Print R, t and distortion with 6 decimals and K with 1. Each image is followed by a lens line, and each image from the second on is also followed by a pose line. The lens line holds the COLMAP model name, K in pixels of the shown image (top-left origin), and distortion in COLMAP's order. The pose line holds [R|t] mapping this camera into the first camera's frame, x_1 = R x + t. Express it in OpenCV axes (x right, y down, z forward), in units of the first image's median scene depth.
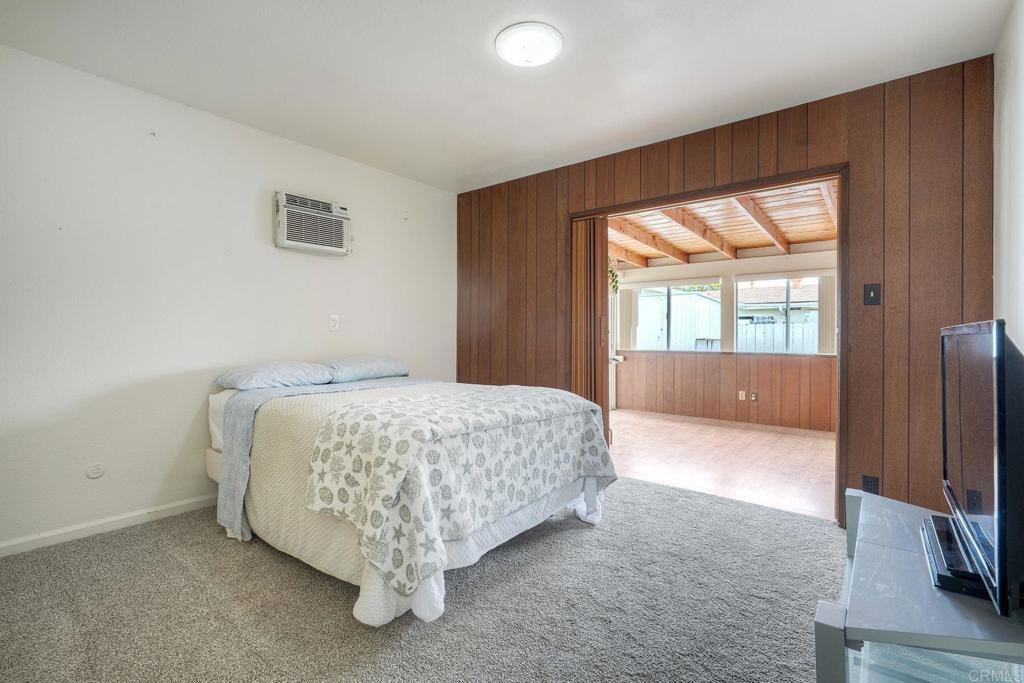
lens RADIAL K [[463.0, 0, 507.1], [0, 463.0, 338.5], [0, 0, 1]] dist [-0.000493, 0.000033]
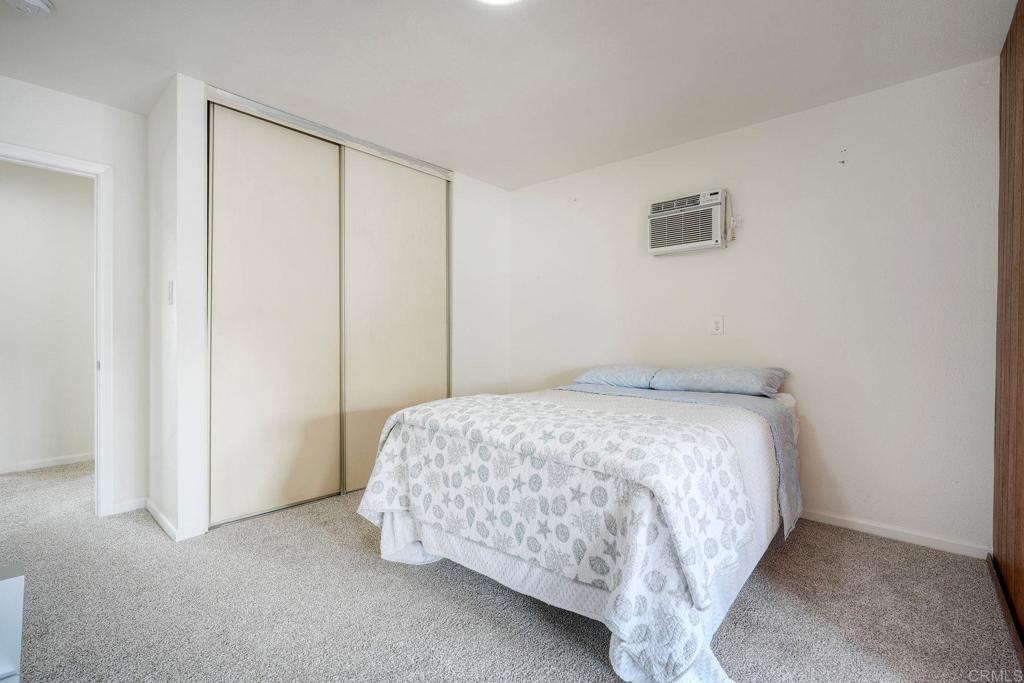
lens RADIAL K [[463.0, 0, 507.1], [0, 463.0, 338.5], [0, 0, 1]] dist [-0.000493, 0.000033]
pose [[-0.034421, -0.003727, -0.999400, 0.816644], [-0.012260, 0.999919, -0.003307, -0.003488], [0.999332, 0.012139, -0.034463, 1.010031]]
